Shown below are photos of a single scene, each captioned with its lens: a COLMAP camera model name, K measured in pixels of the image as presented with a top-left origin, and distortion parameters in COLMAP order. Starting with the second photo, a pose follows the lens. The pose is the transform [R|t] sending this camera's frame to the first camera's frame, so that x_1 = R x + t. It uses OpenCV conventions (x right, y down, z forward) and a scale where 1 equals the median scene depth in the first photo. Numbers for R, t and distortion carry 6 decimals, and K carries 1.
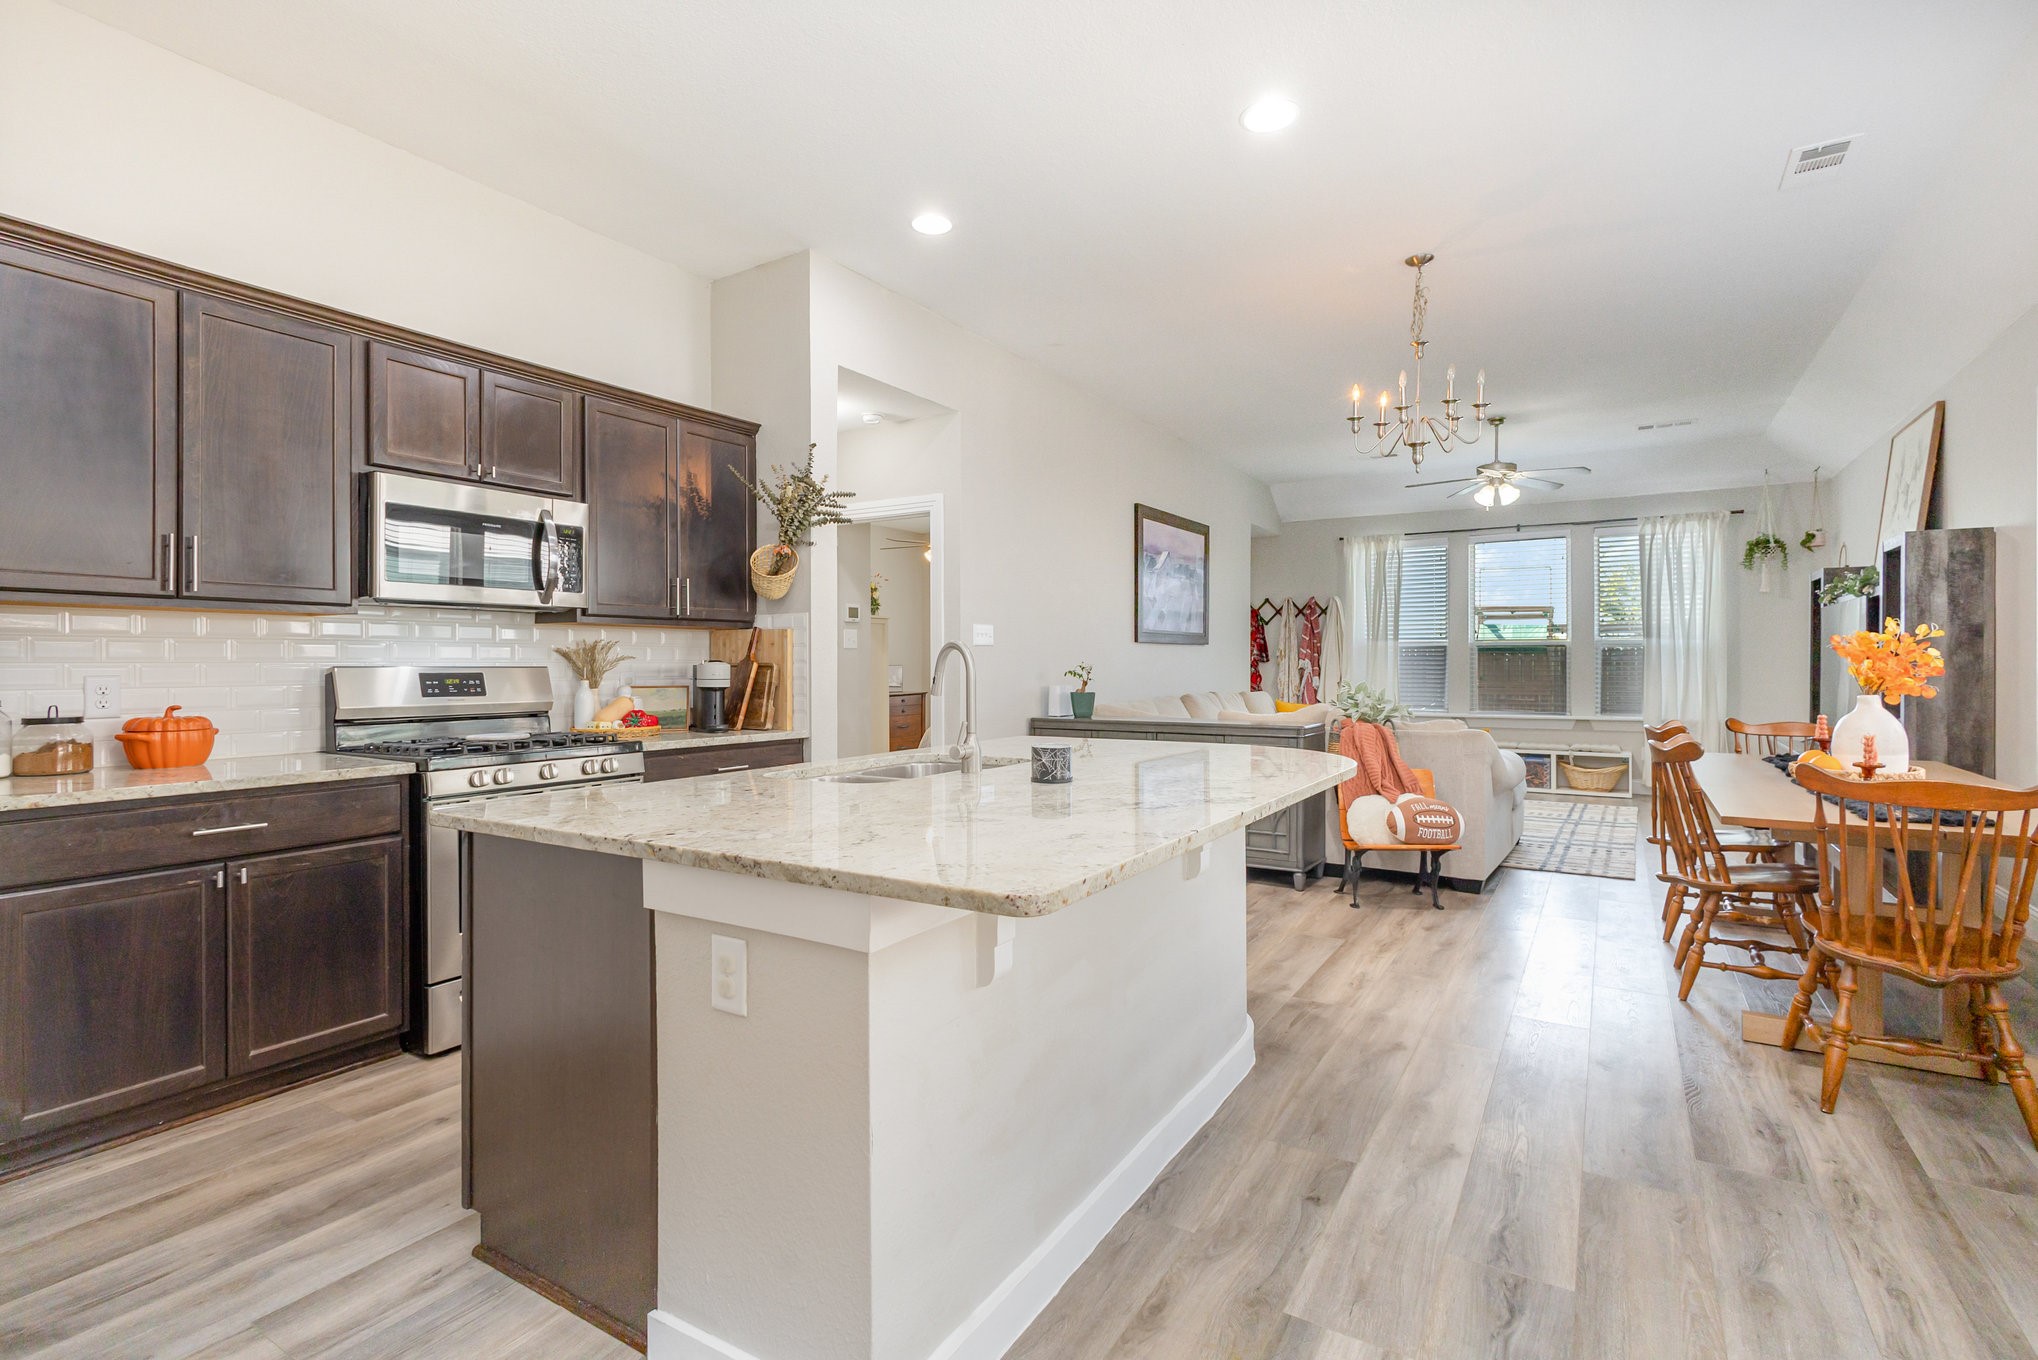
lens RADIAL K [[954.4, 0, 1016.8], [0, 954.4, 676.2], [0, 0, 1]] dist [0.008346, -0.001048]
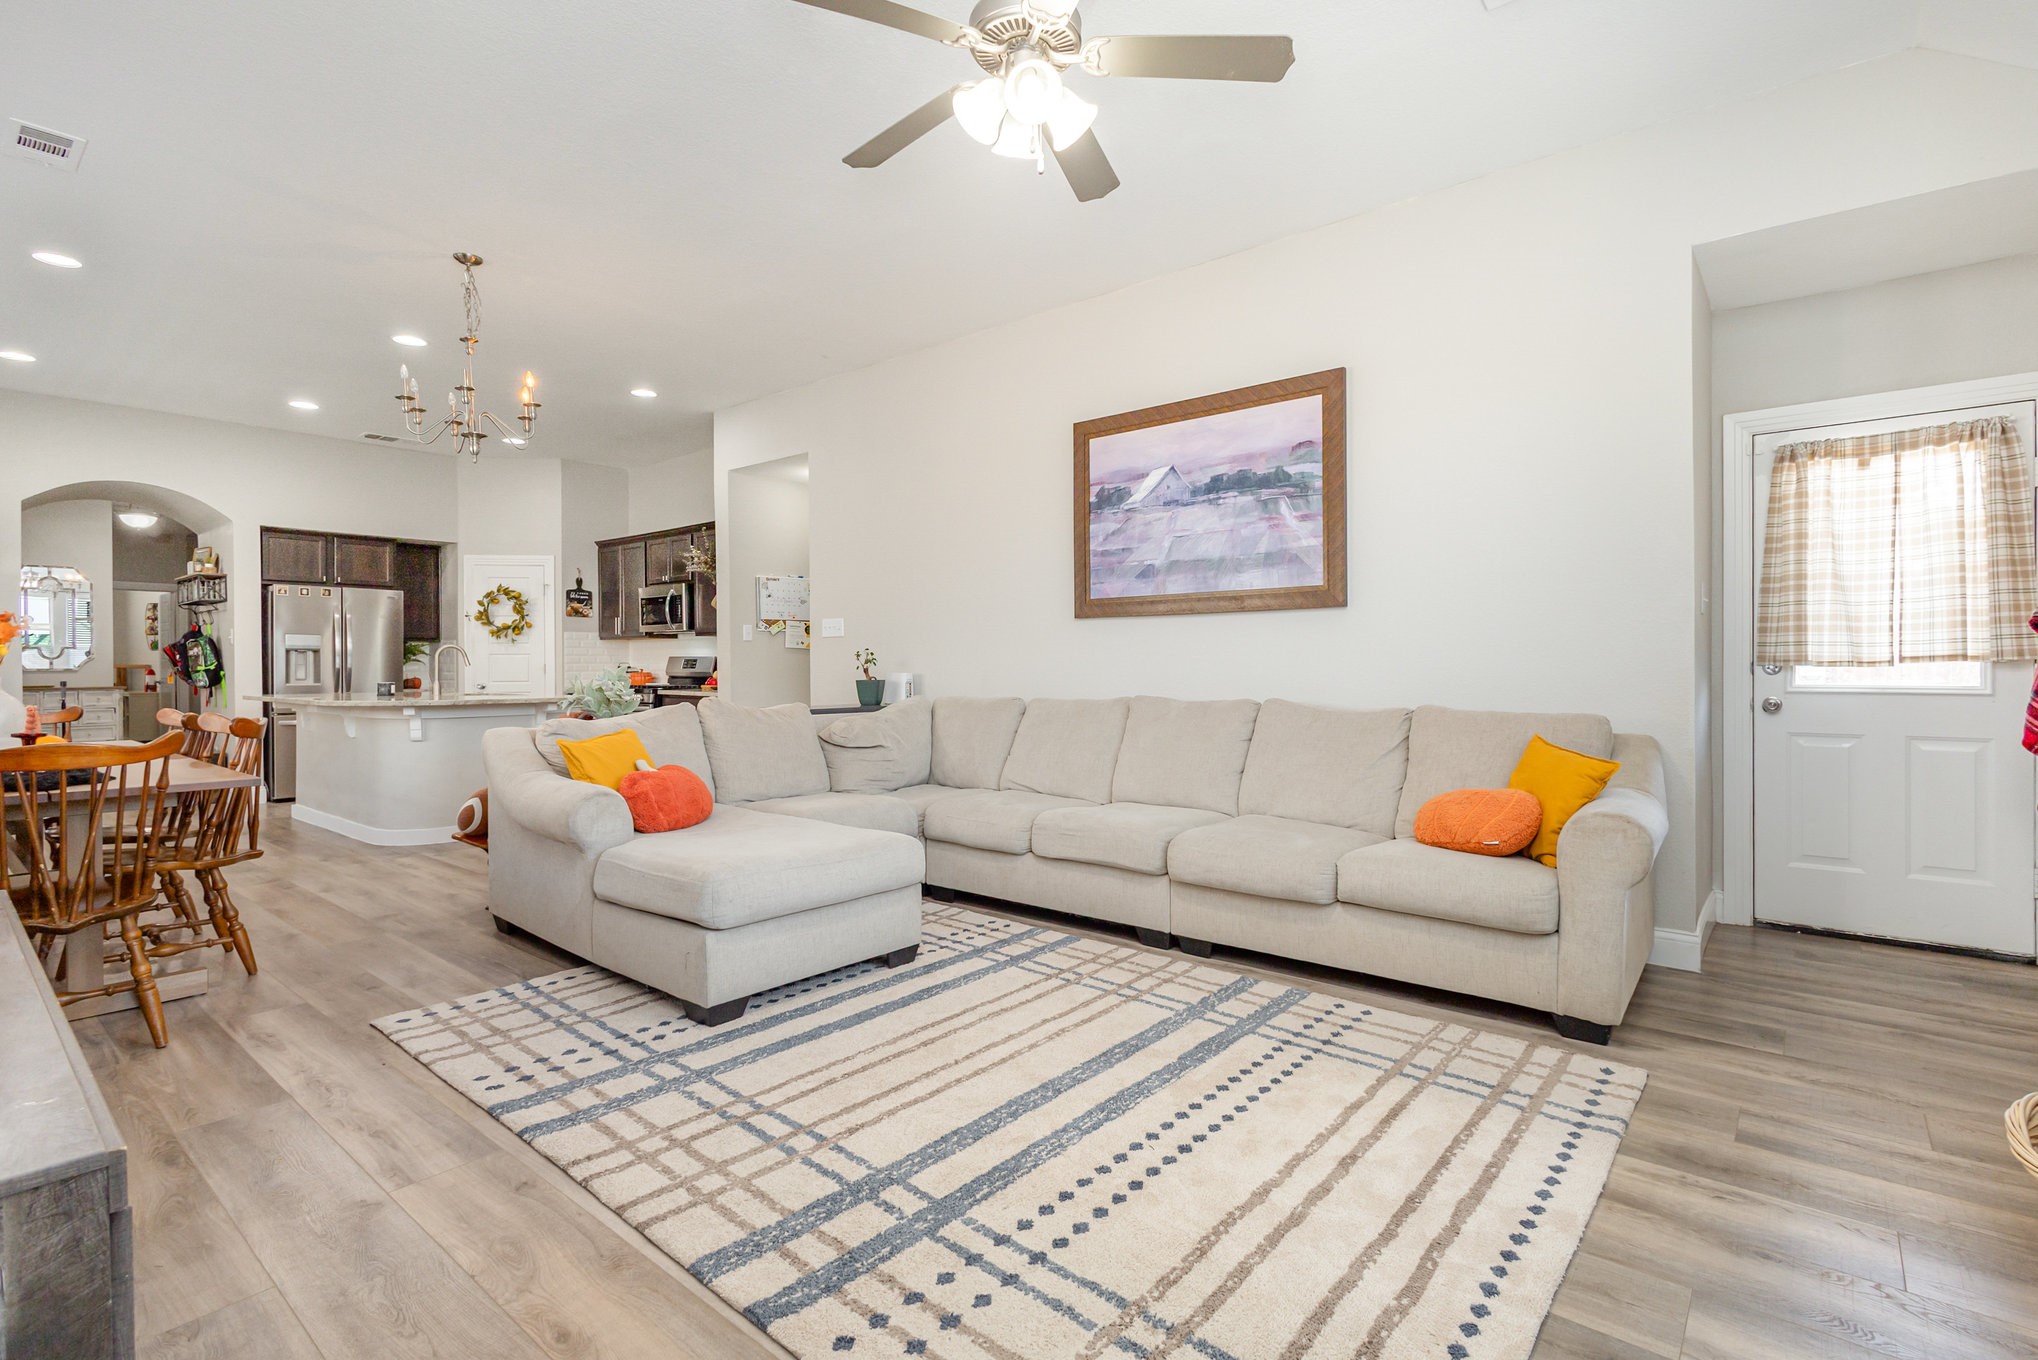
lens RADIAL K [[954.4, 0, 1031.7], [0, 954.4, 670.8], [0, 0, 1]] dist [0.008346, -0.001048]
pose [[-0.135779, 0.007710, -0.990709, 1.883125], [-0.012988, 0.999870, 0.009561, -0.008544], [0.990654, 0.014165, -0.135661, 2.408798]]
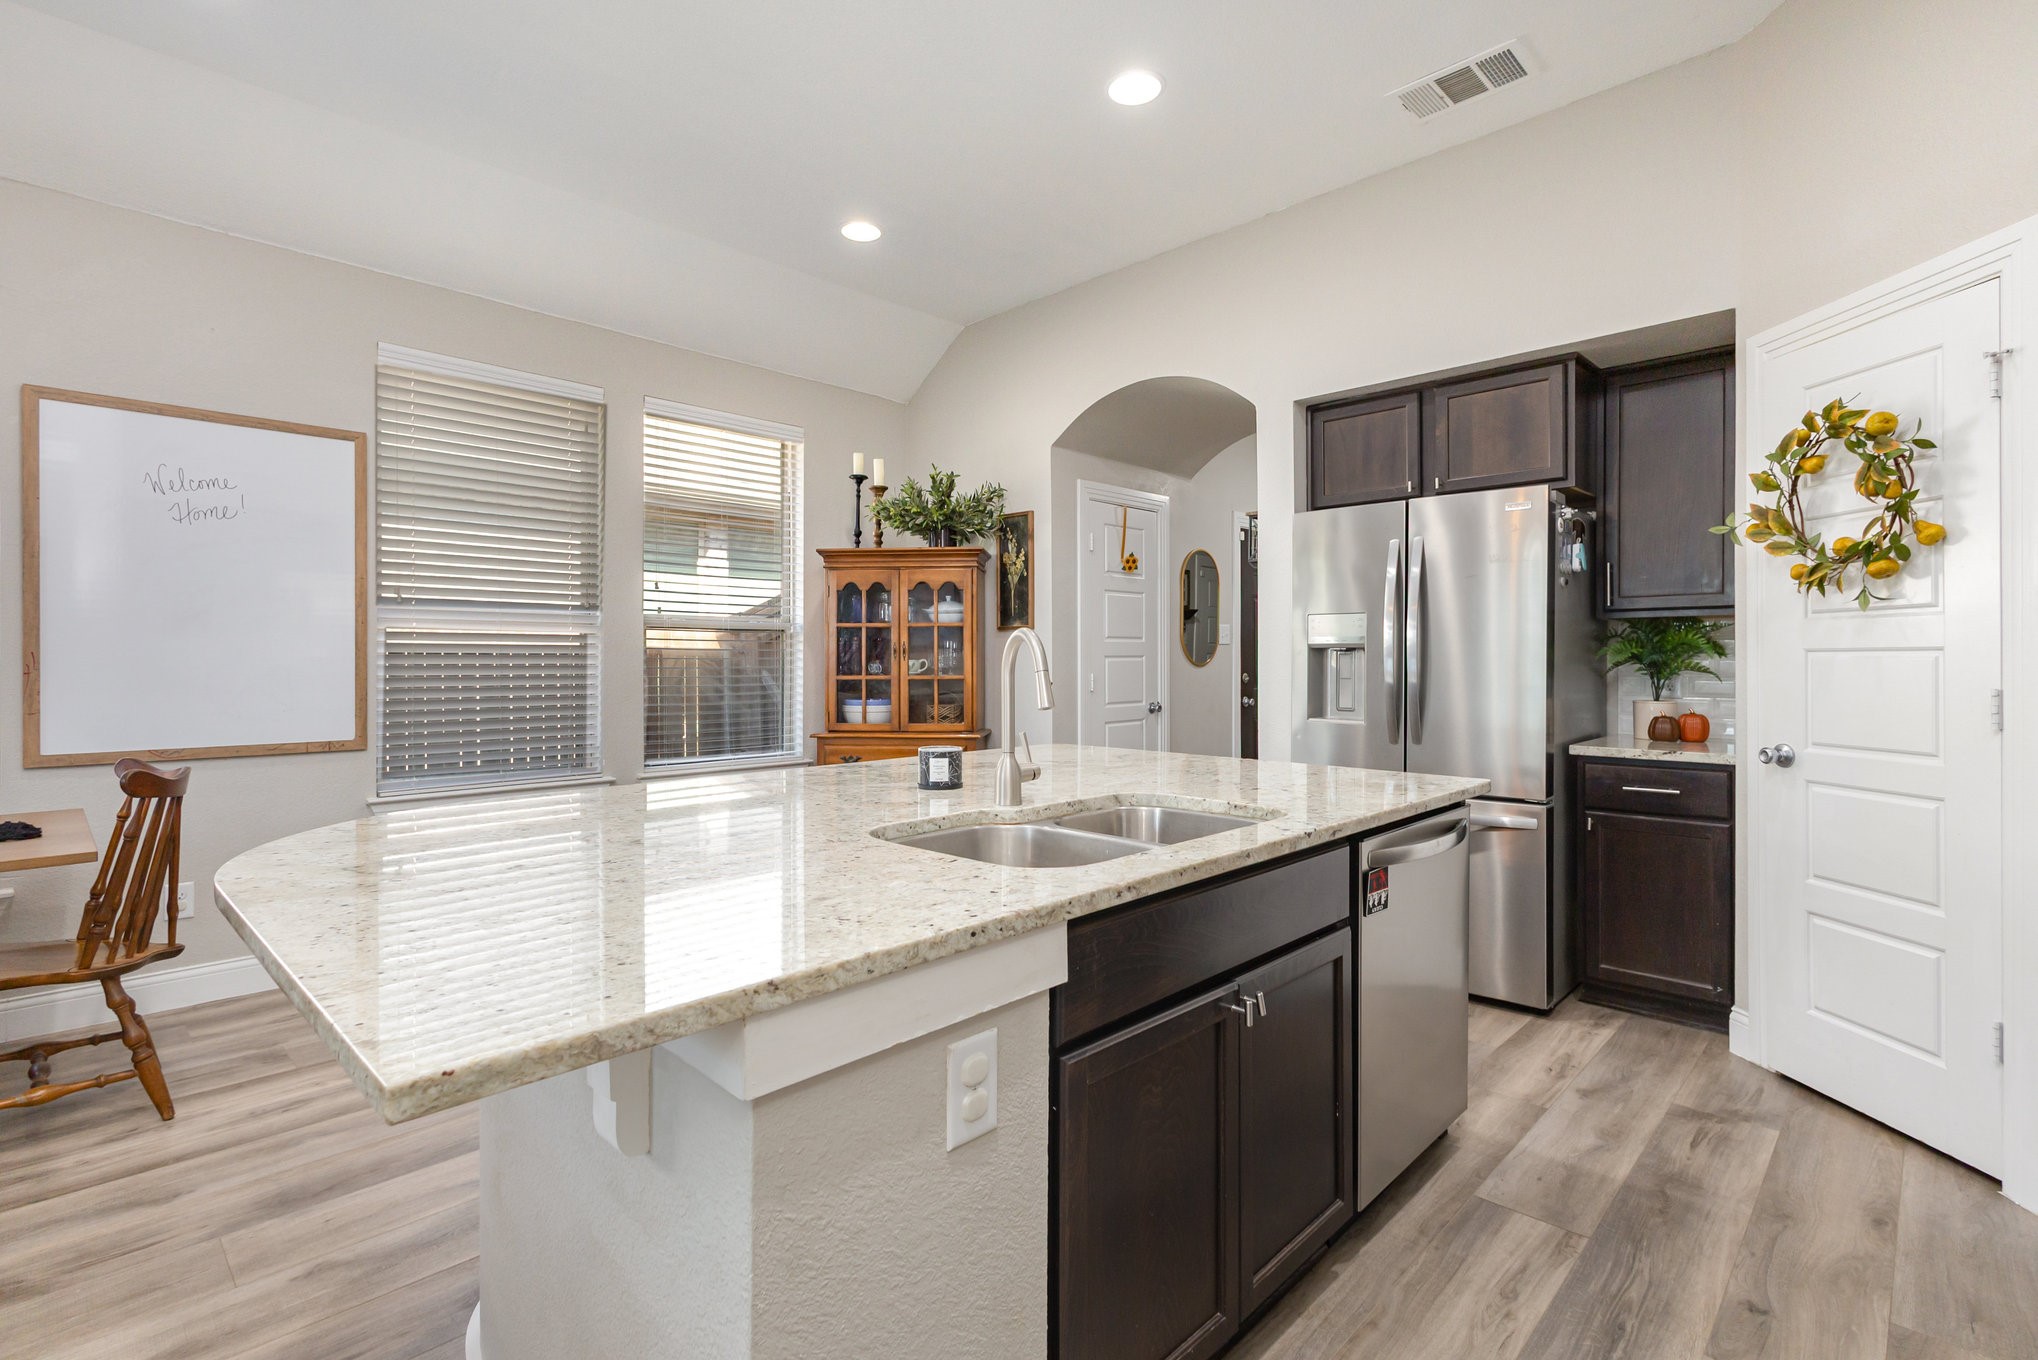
lens RADIAL K [[954.4, 0, 1026.6], [0, 954.4, 665.0], [0, 0, 1]] dist [0.008346, -0.001048]
pose [[-0.979268, 0.003108, 0.202547, -0.173562], [0.007523, 0.999751, 0.021032, -0.020692], [-0.202431, 0.022119, -0.979047, 1.402575]]
